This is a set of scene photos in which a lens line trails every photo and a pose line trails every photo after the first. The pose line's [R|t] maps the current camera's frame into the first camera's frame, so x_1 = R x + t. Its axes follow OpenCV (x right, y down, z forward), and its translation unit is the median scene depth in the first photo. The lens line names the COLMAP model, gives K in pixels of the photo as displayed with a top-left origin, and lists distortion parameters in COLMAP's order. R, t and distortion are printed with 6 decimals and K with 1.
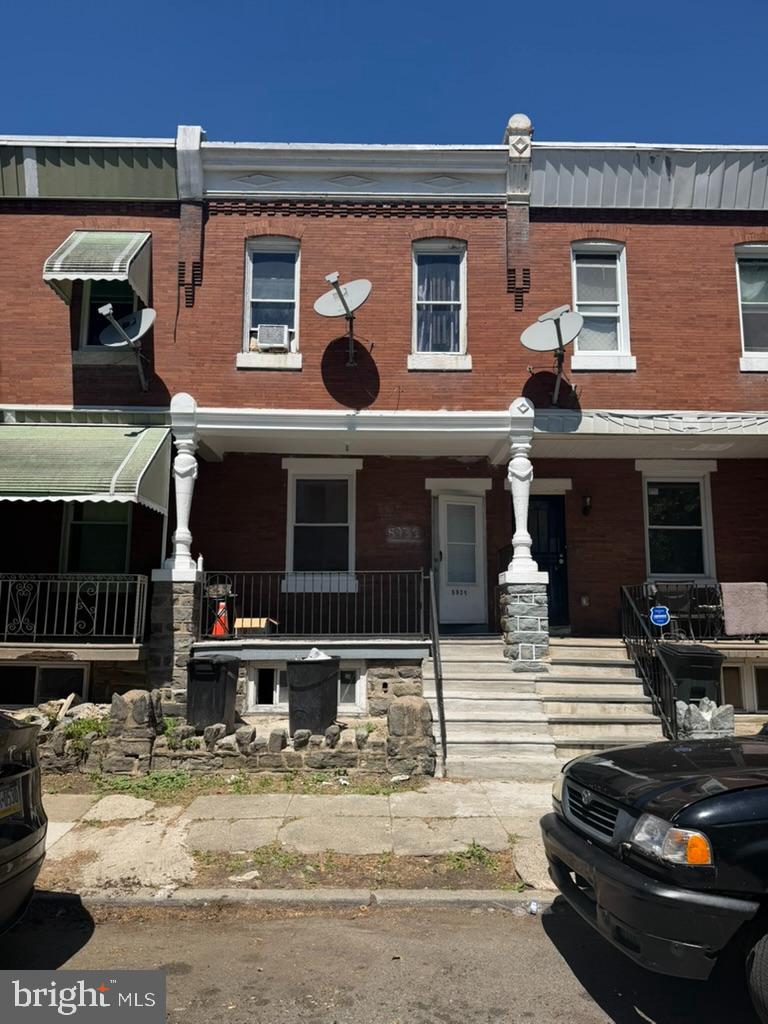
lens RADIAL K [[722.7, 0, 385.2], [0, 722.7, 517.0], [0, 0, 1]] dist [-0.002782, -0.022395]
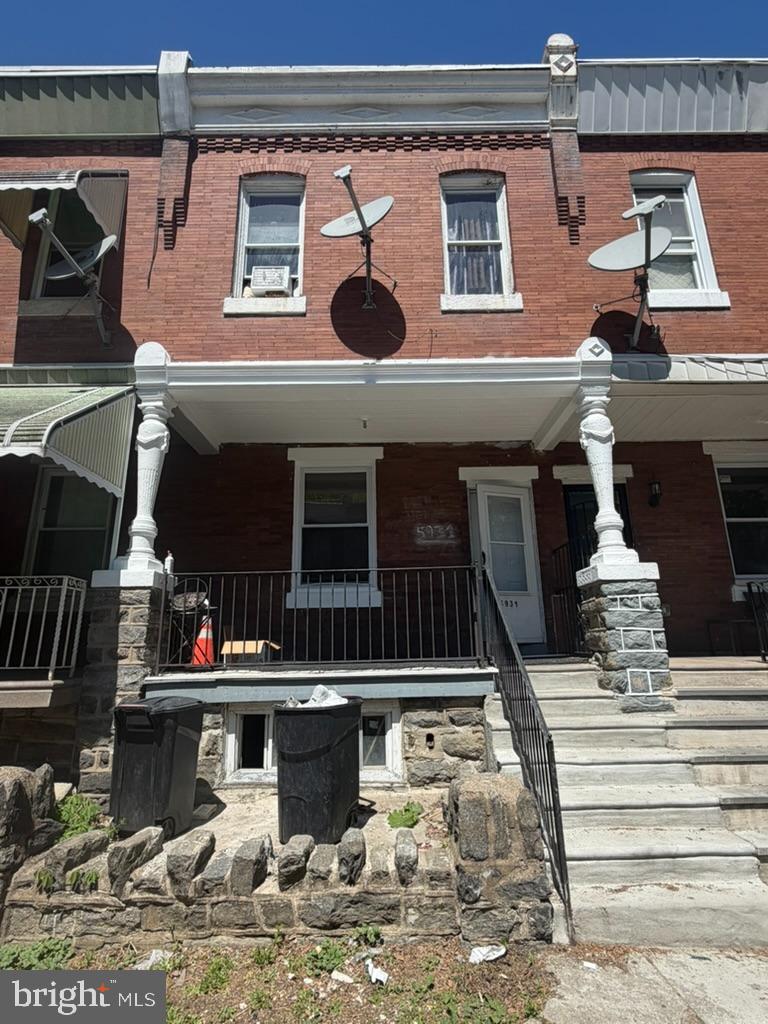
lens RADIAL K [[524.2, 0, 384.7], [0, 524.2, 510.7], [0, 0, 1]] dist [-0.031111, 0.010759]
pose [[0.999726, -0.022519, -0.006446, -0.032096], [0.021623, 0.993049, -0.115702, 0.075488], [0.009007, 0.115531, 0.993263, 0.470728]]
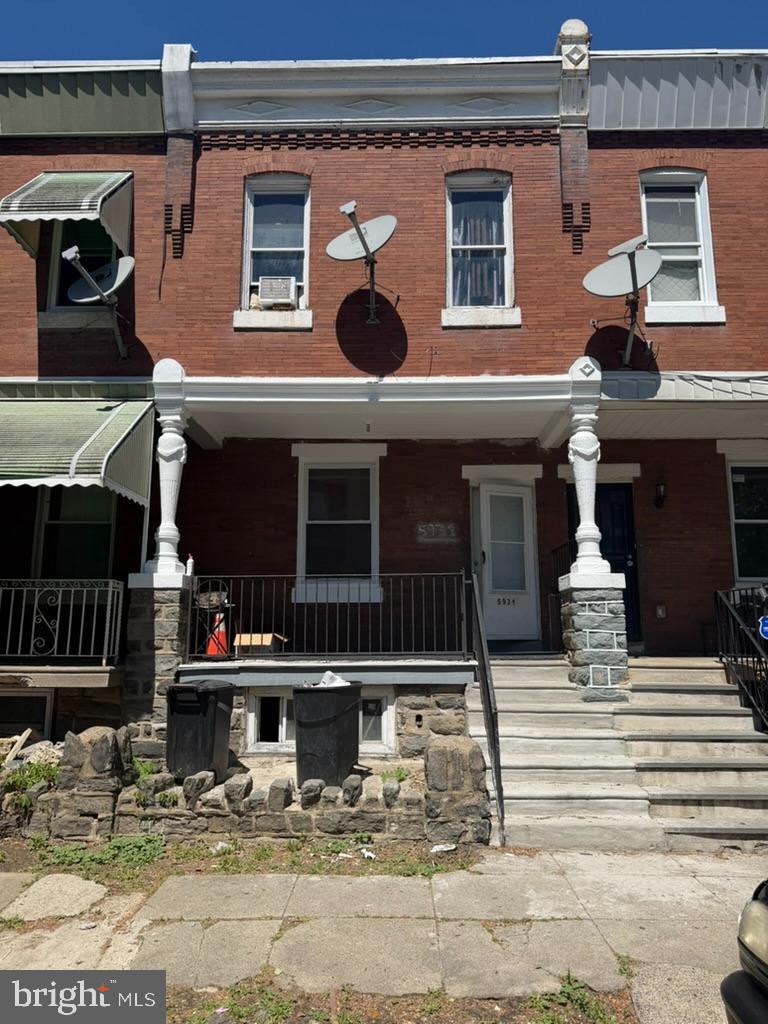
lens RADIAL K [[722.7, 0, 381.3], [0, 722.7, 516.4], [0, 0, 1]] dist [-0.002782, -0.022395]
pose [[0.999312, -0.009746, -0.035776, -0.010407], [0.008835, 0.999635, -0.025520, 0.030330], [0.036012, 0.025187, 0.999034, 0.191870]]
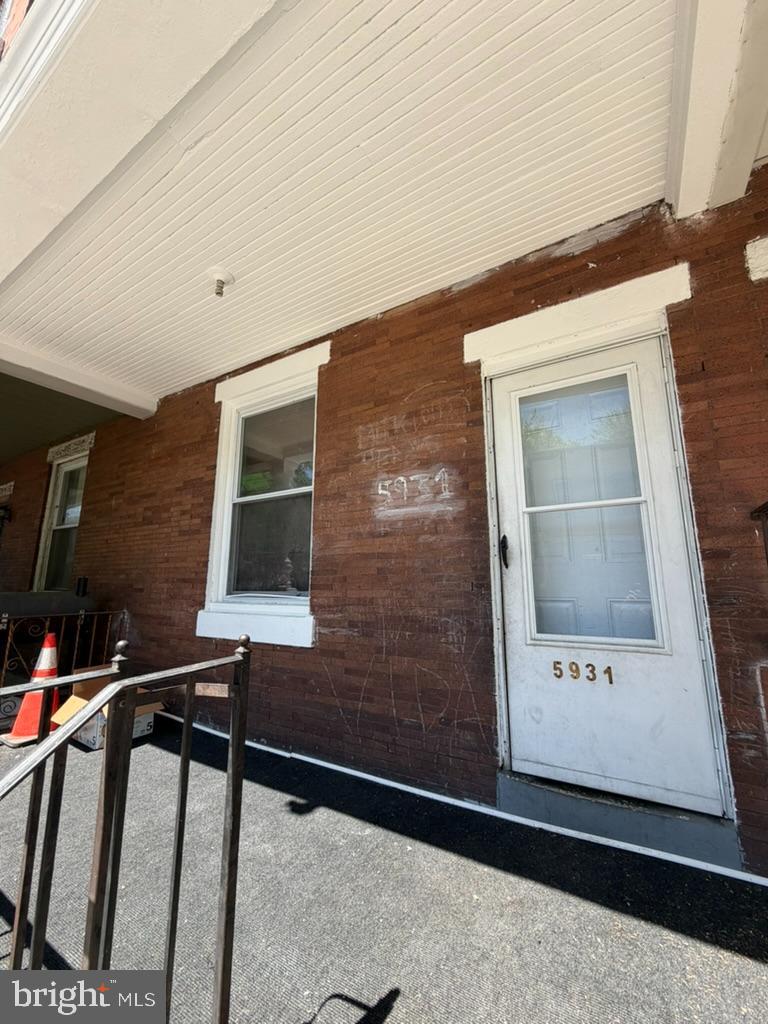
lens RADIAL K [[410.3, 0, 384.2], [0, 410.3, 511.7], [0, 0, 1]] dist [-0.004214, -0.000206]
pose [[0.850796, -0.095843, -0.516682, 0.140012], [0.074200, 0.995287, -0.062442, 0.052604], [0.520231, 0.014788, 0.853898, 0.940238]]
